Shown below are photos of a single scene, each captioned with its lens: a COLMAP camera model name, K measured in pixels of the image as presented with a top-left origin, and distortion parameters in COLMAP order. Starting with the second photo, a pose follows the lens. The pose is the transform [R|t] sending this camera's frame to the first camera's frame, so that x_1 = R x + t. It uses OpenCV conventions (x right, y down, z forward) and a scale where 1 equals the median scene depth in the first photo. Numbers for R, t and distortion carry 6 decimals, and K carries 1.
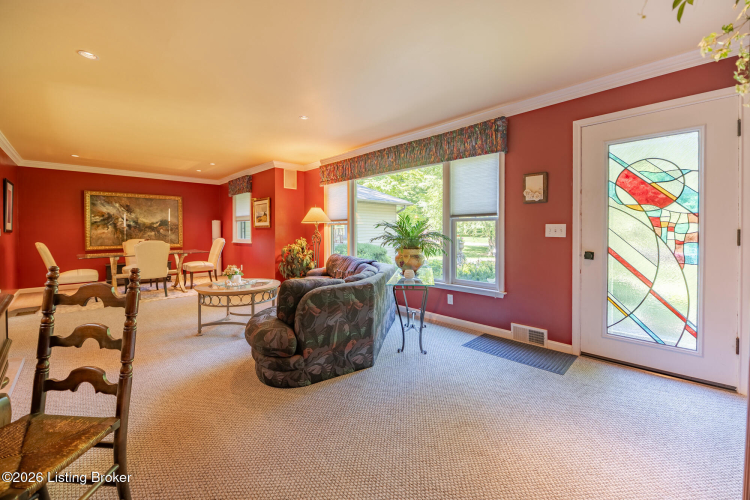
lens RADIAL K [[301.8, 0, 367.4], [0, 301.8, 236.8], [0, 0, 1]] dist [-0.001229, -0.000195]
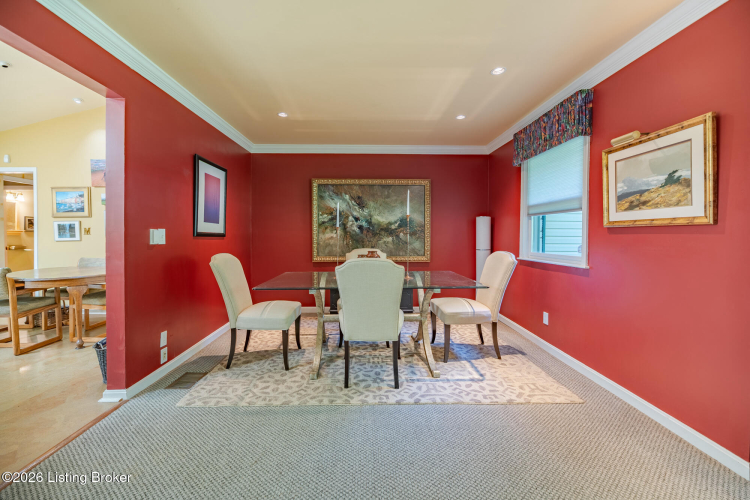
lens RADIAL K [[301.8, 0, 367.4], [0, 301.8, 236.8], [0, 0, 1]] dist [-0.001229, -0.000195]
pose [[0.728875, 0.006965, -0.684612, -0.333113], [-0.018079, 0.999795, -0.009078, -0.010349], [0.684408, 0.018994, 0.728852, 0.541385]]
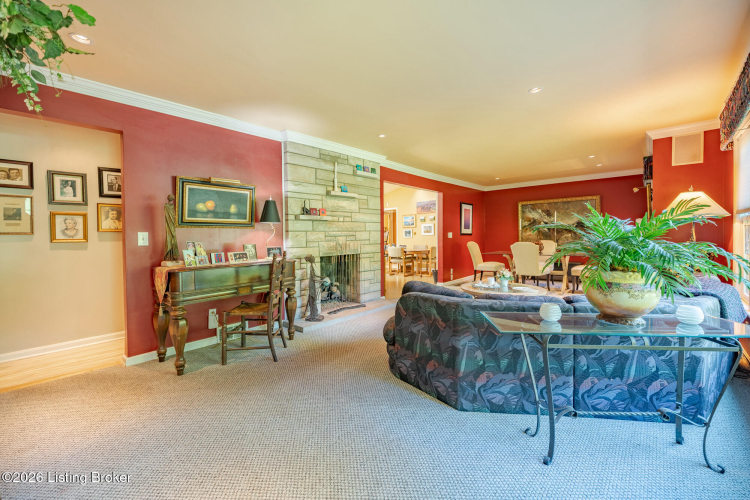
lens RADIAL K [[309.7, 0, 378.8], [0, 309.7, 241.0], [0, 0, 1]] dist [-0.001294, -0.000107]
pose [[0.086497, 0.019208, -0.996067, 0.306361], [-0.007045, 0.999801, 0.018668, -0.007399], [0.996227, 0.005403, 0.086615, 0.283820]]
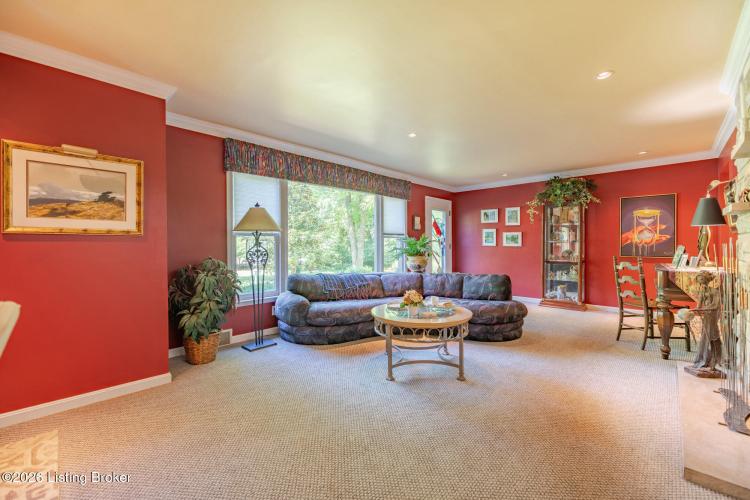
lens RADIAL K [[301.8, 0, 367.4], [0, 301.8, 236.8], [0, 0, 1]] dist [-0.001229, -0.000195]
pose [[-0.022781, 0.032237, 0.999221, -0.663088], [0.027526, 0.999121, -0.031606, -0.007061], [-0.999361, 0.026784, -0.023649, 0.641018]]
